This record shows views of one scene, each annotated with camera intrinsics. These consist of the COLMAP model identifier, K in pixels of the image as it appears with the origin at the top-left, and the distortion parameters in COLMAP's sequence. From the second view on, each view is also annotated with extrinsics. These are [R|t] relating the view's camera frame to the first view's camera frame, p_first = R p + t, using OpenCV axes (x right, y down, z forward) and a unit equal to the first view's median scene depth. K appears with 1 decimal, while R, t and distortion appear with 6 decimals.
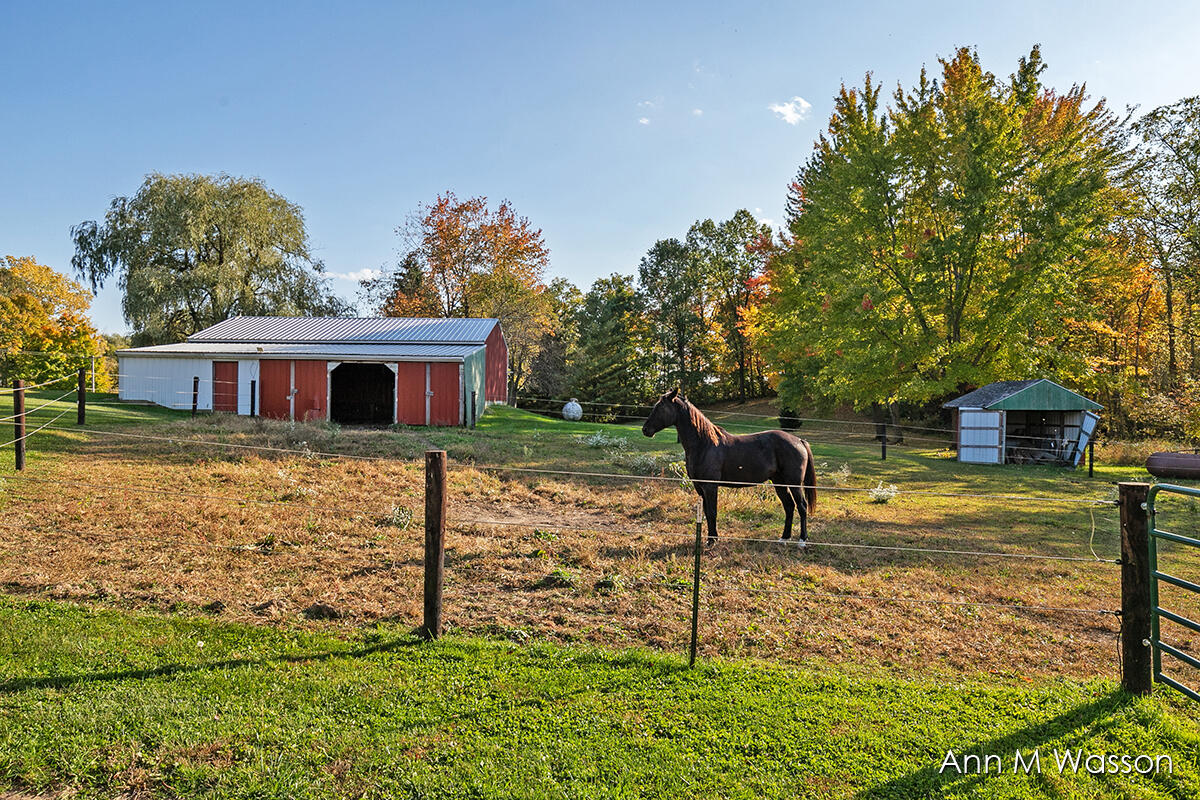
lens RADIAL K [[810.4, 0, 601.1], [0, 810.4, 399.3], [0, 0, 1]] dist [-0.003396, -0.000431]
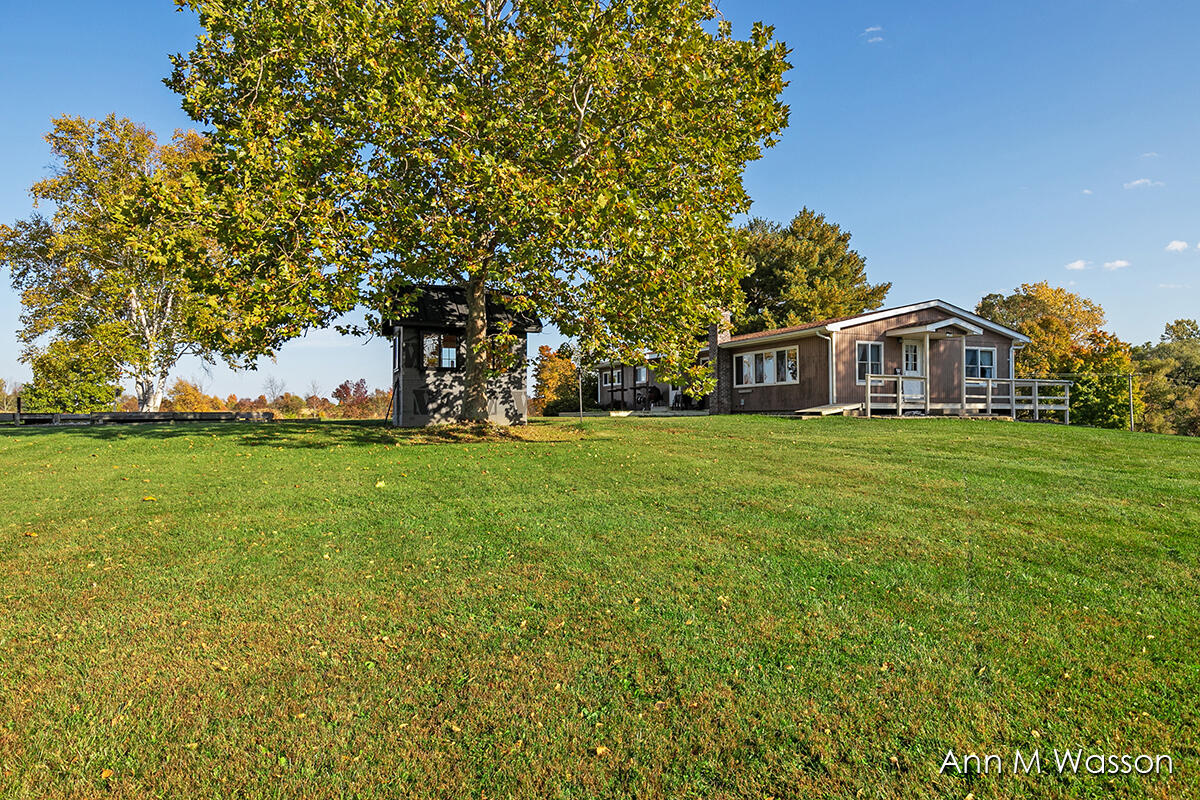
lens RADIAL K [[711.3, 0, 600.1], [0, 711.3, 404.8], [0, 0, 1]] dist [0.002079, 0.001060]
pose [[0.415305, -0.026356, -0.909300, -0.325496], [0.014978, 0.999643, -0.022134, -0.022682], [0.909559, -0.004427, 0.415551, 0.299251]]
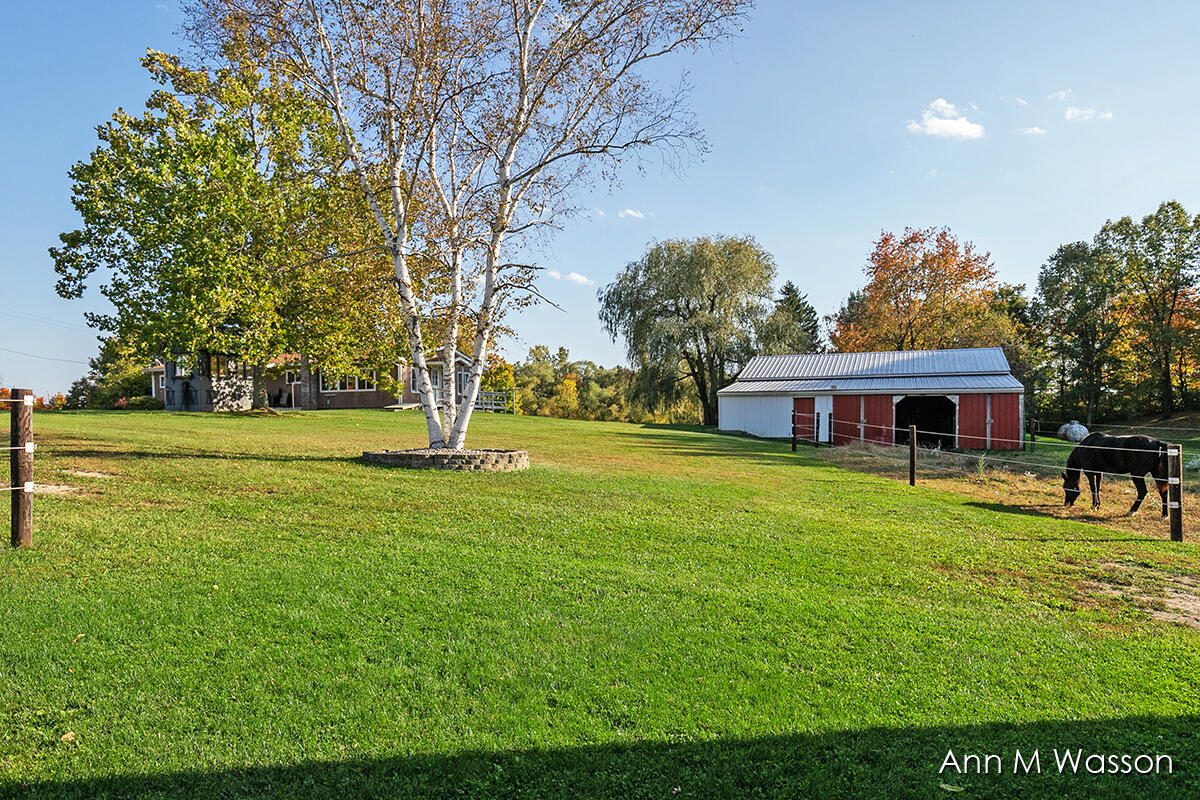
lens RADIAL K [[820.1, 0, 602.5], [0, 820.1, 410.2], [0, 0, 1]] dist [0.006363, 0.003611]
pose [[0.931476, -0.021156, -0.363187, -0.153237], [0.018027, 0.999765, -0.012003, -0.009569], [0.363356, 0.004633, 0.931639, -0.128915]]
